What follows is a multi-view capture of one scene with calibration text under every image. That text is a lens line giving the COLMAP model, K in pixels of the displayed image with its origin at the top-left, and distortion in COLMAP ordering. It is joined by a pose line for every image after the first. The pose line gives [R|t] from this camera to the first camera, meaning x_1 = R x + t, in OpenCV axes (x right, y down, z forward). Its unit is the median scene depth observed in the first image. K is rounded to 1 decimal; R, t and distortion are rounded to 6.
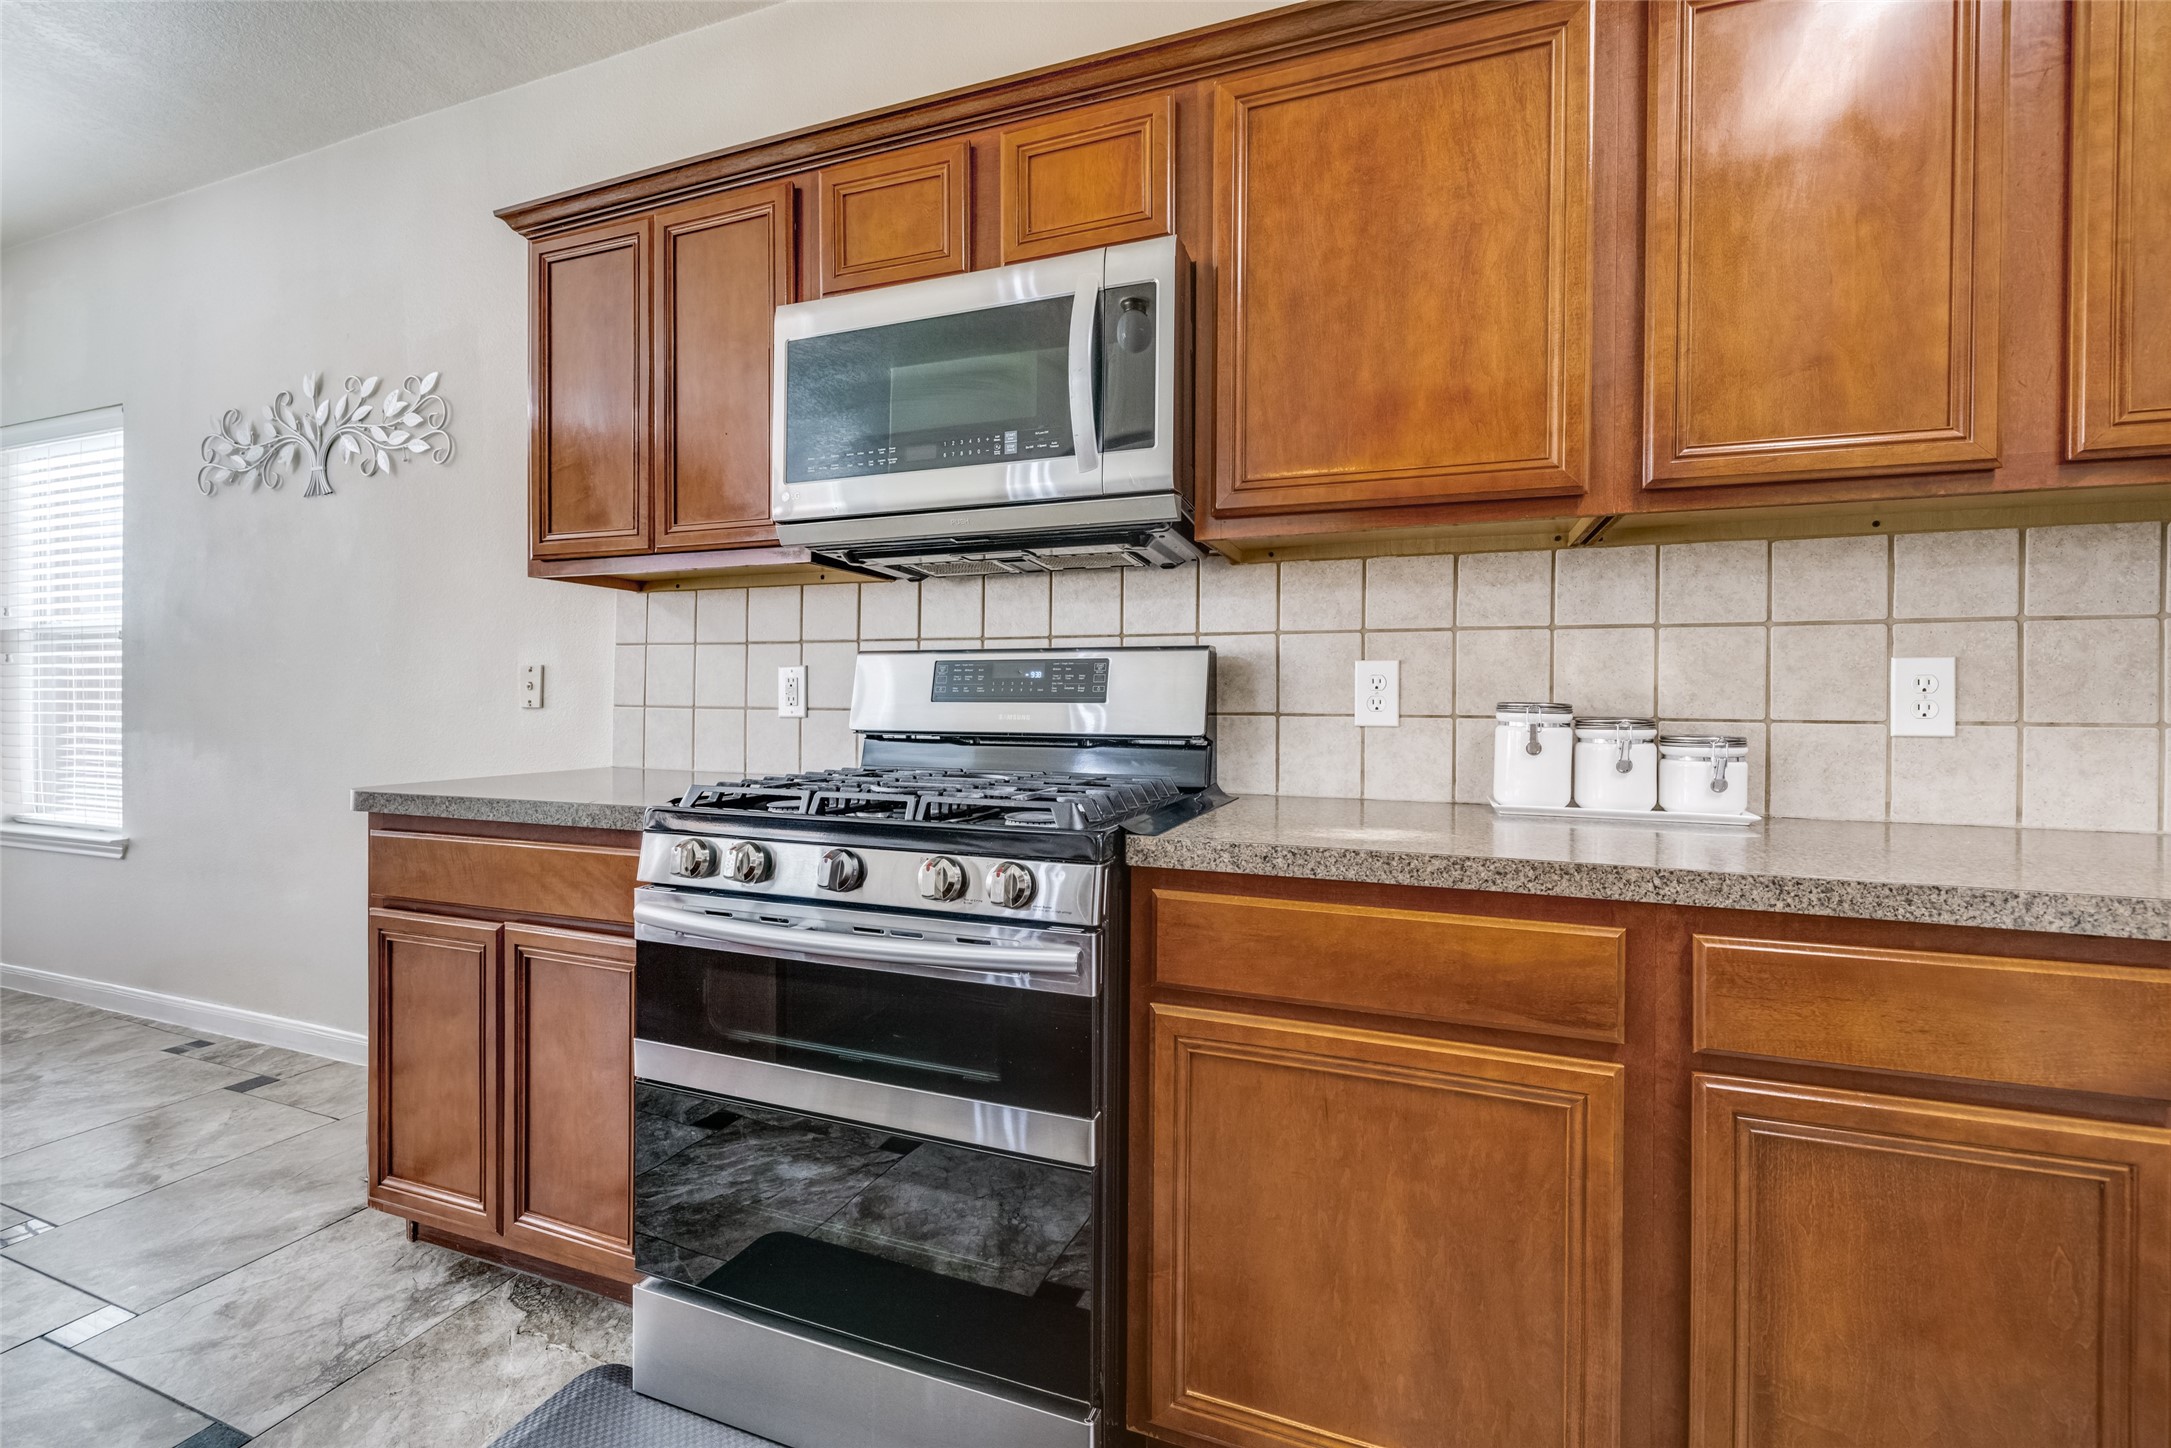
lens RADIAL K [[907.8, 0, 1083.1], [0, 907.8, 713.6], [0, 0, 1]] dist [-0.000461, 0.000034]
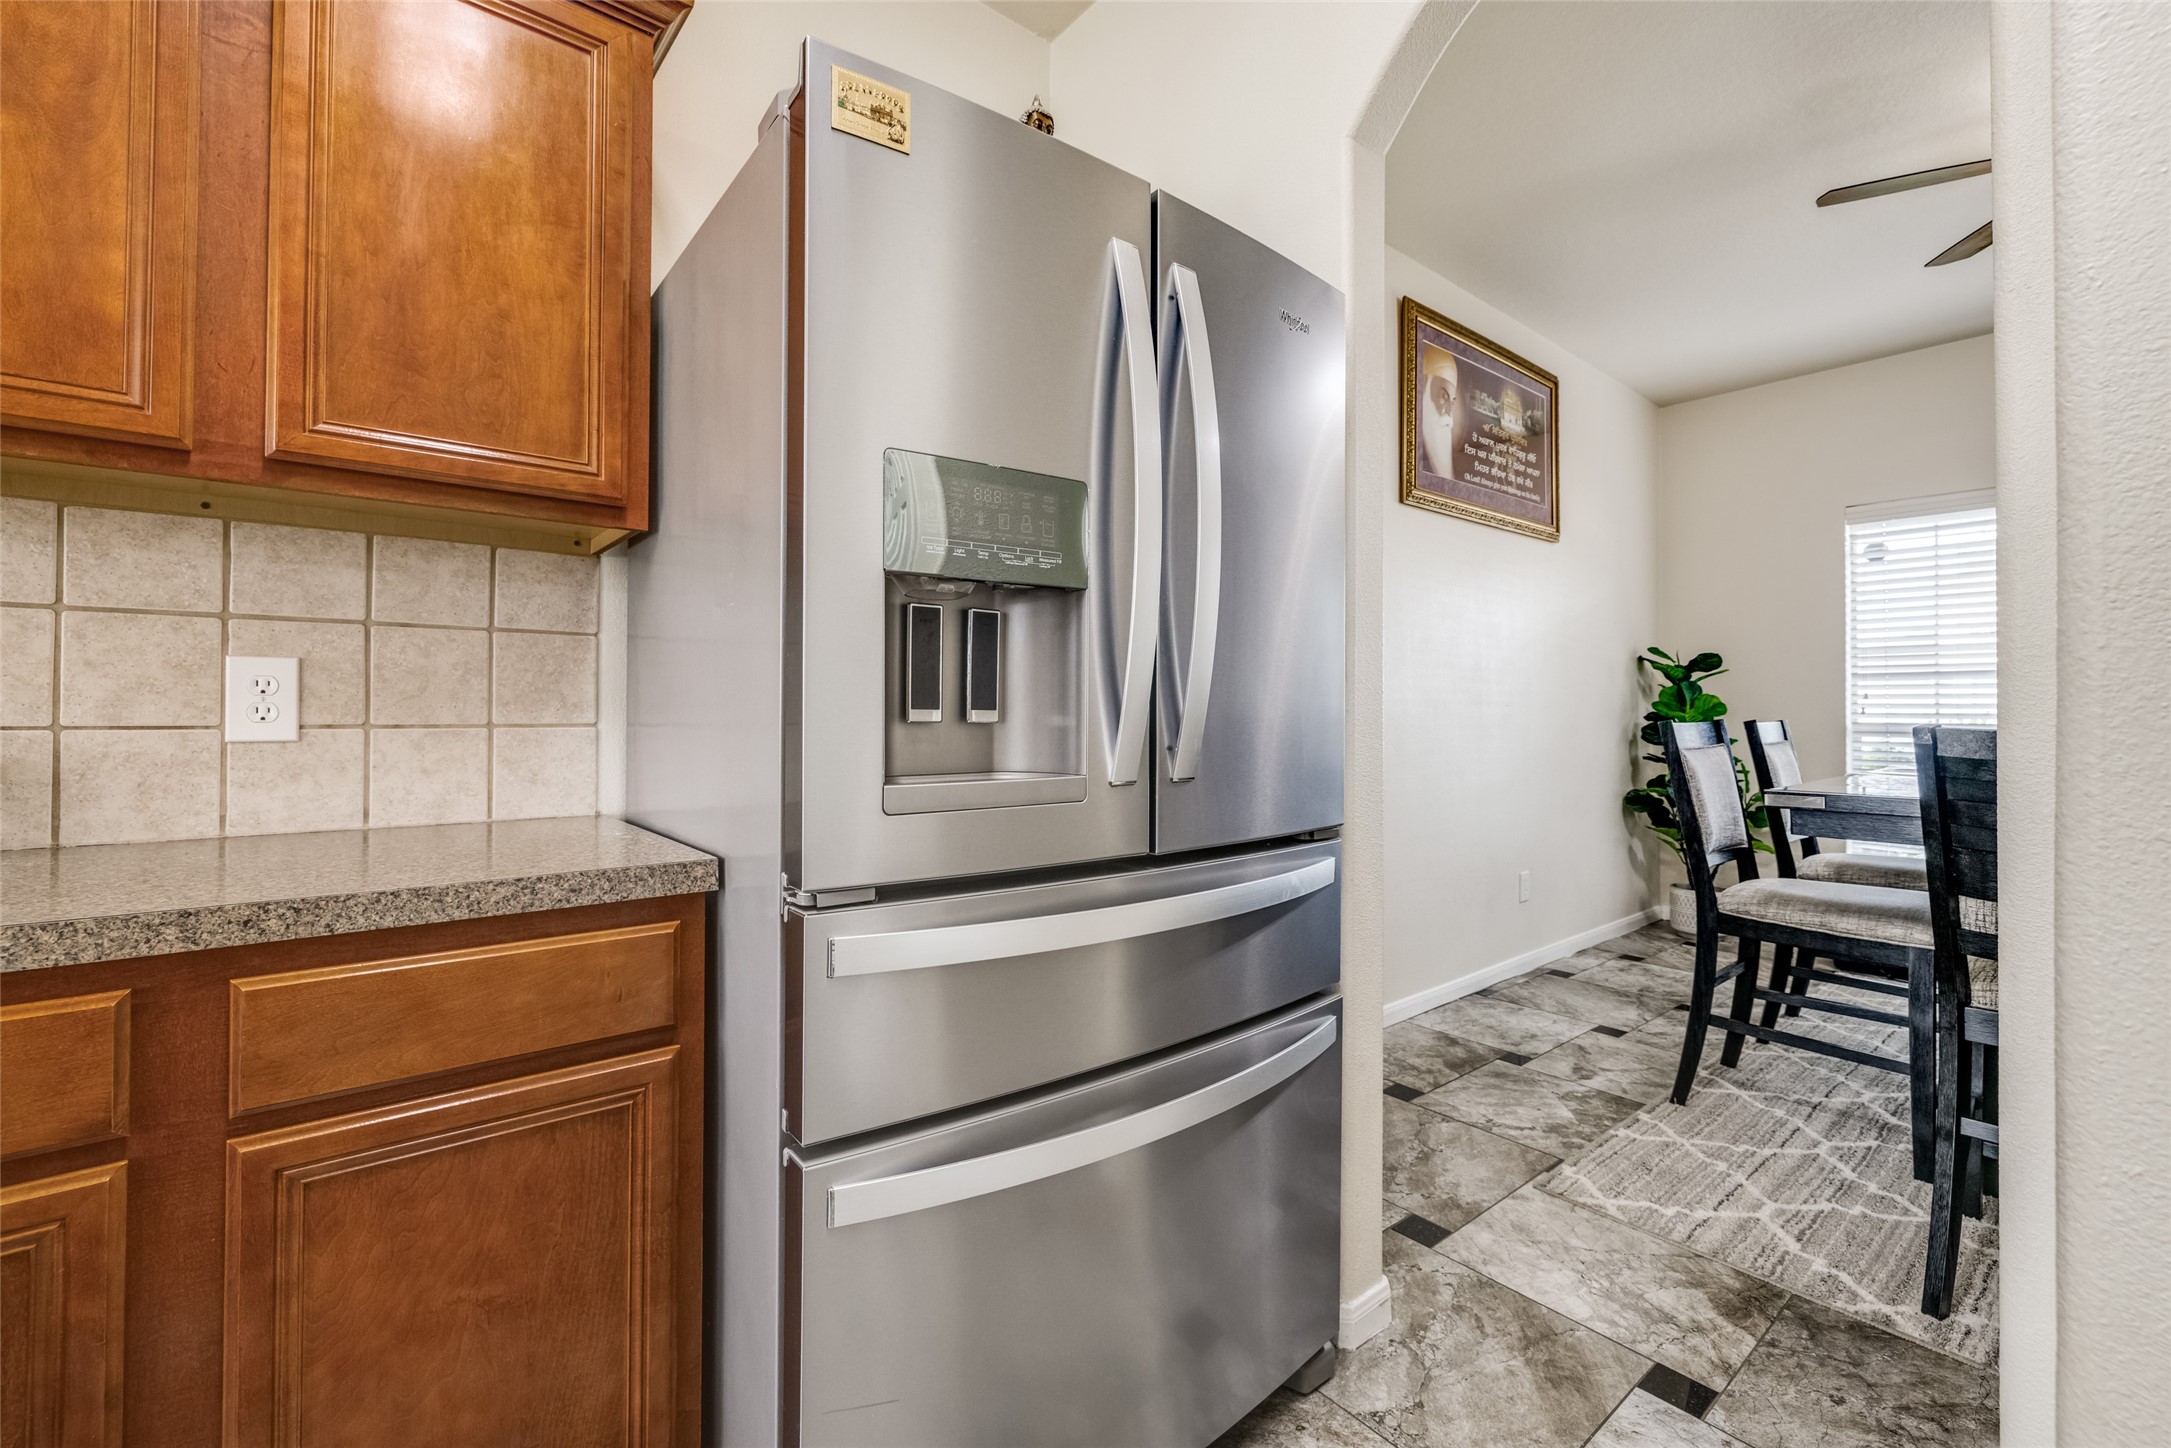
lens RADIAL K [[907.8, 0, 1081.1], [0, 907.8, 707.9], [0, 0, 1]] dist [-0.000461, 0.000034]
pose [[0.511903, 0.001110, 0.859043, 0.560668], [0.009853, 0.999926, -0.007163, 0.005672], [-0.858987, 0.012131, 0.511854, -0.203398]]
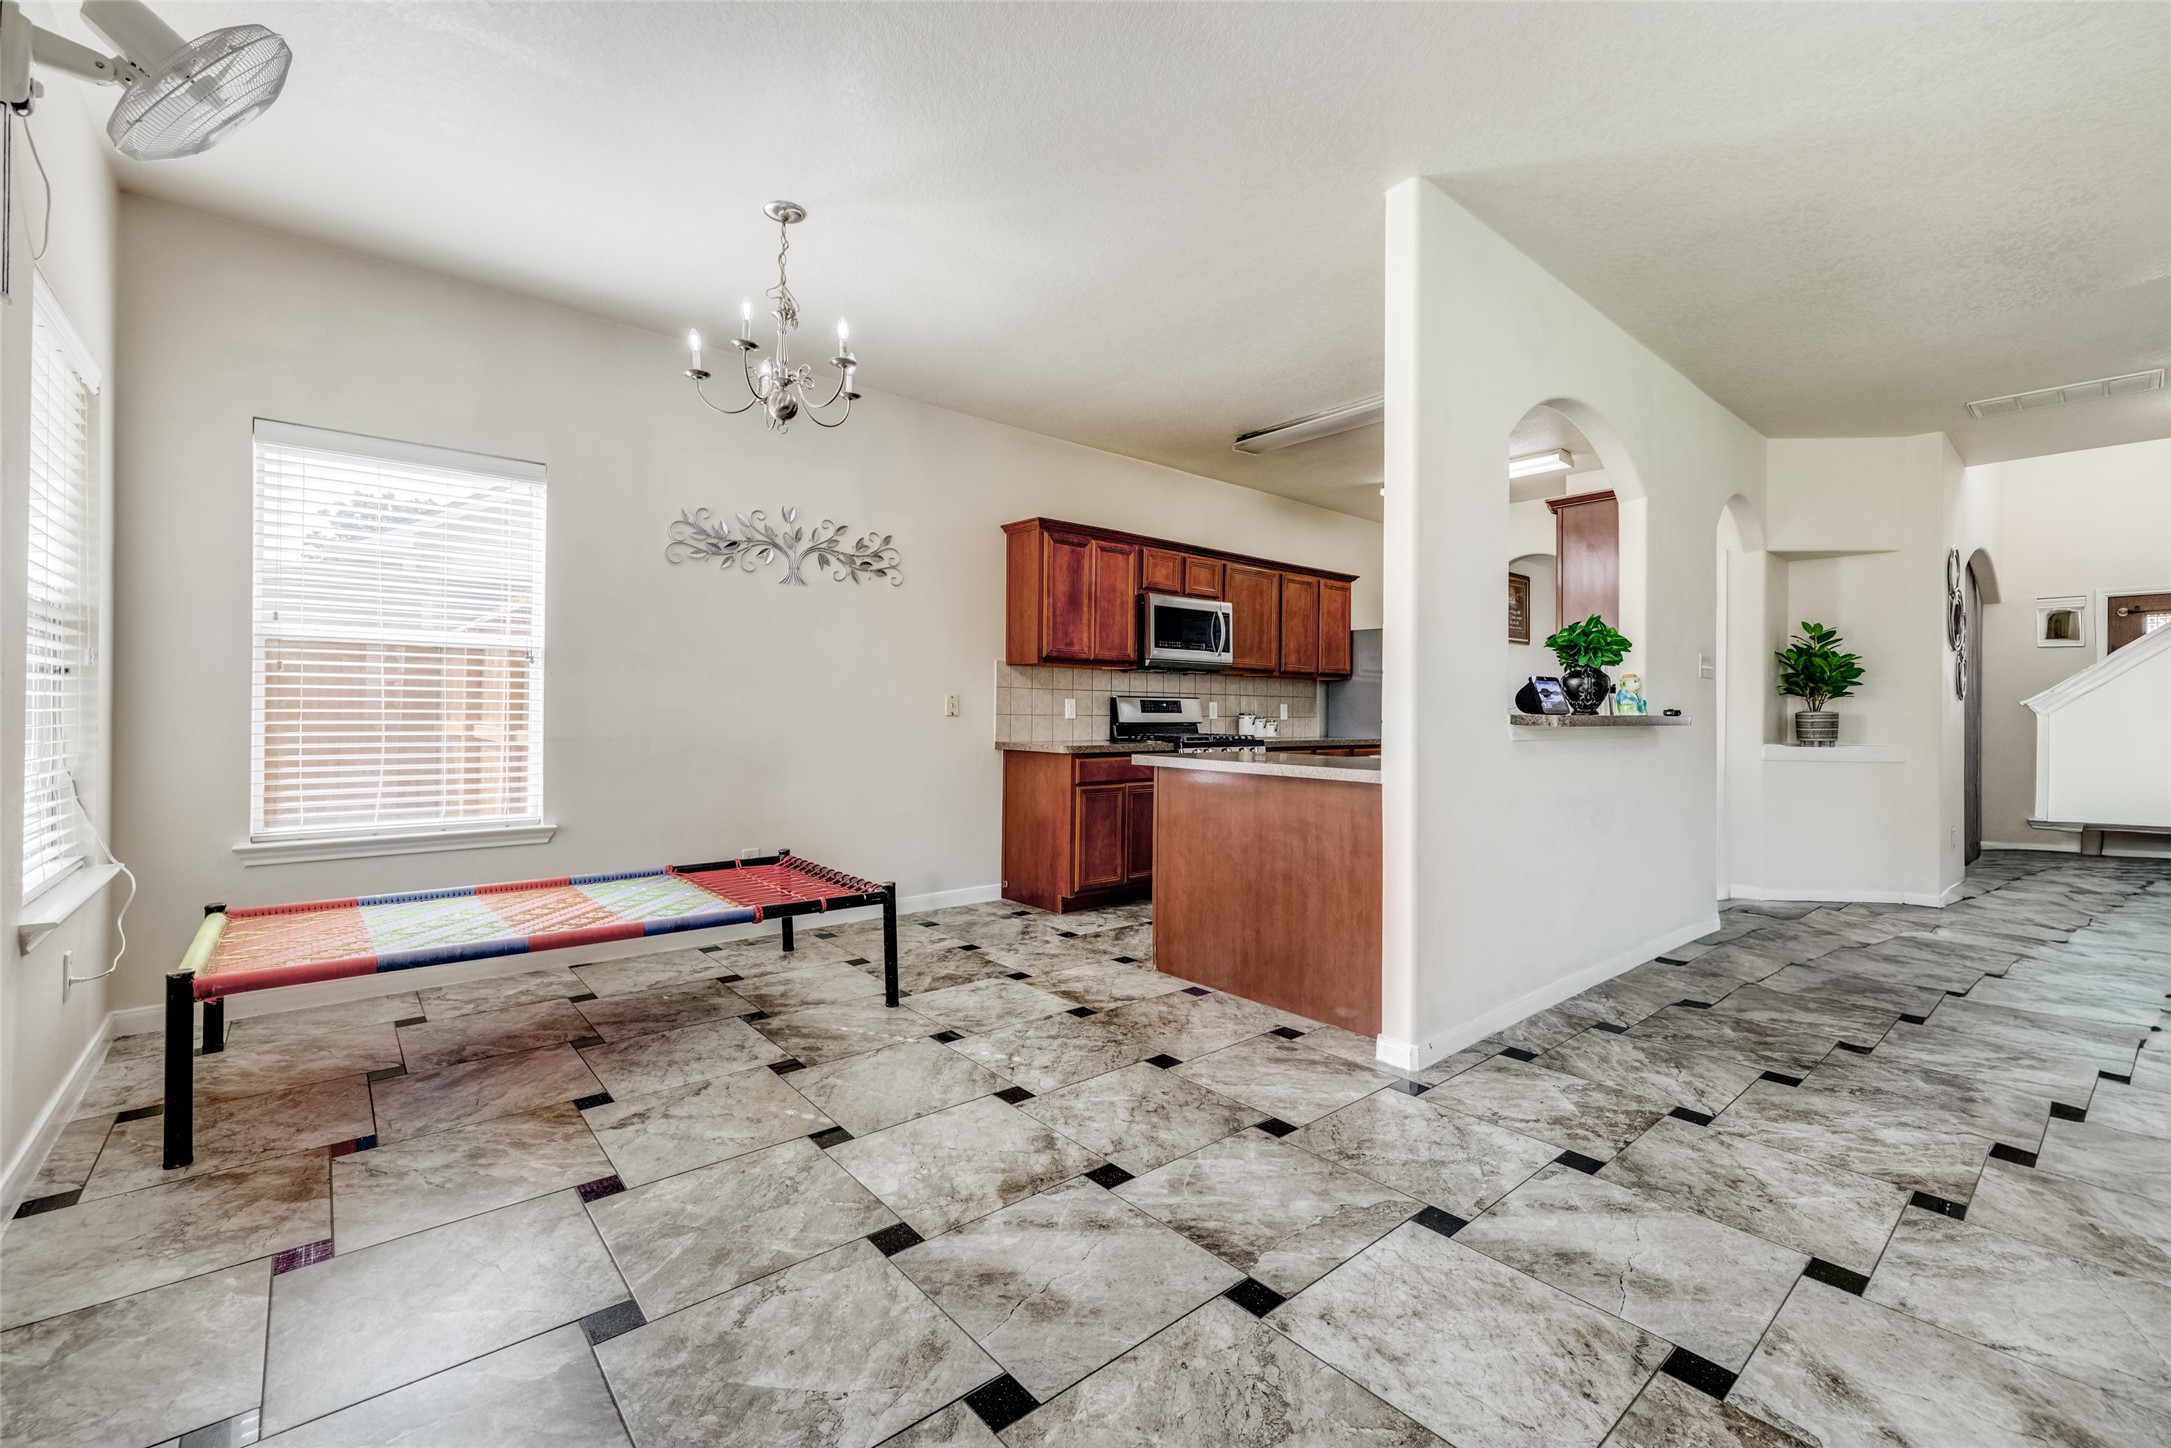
lens RADIAL K [[907.8, 0, 1089.5], [0, 907.8, 709.6], [0, 0, 1]] dist [-0.000461, 0.000034]
pose [[0.483075, -0.001161, 0.875578, -4.068376], [0.001233, 0.999999, 0.000645, -0.037179], [-0.875578, 0.000768, 0.483076, -0.468310]]
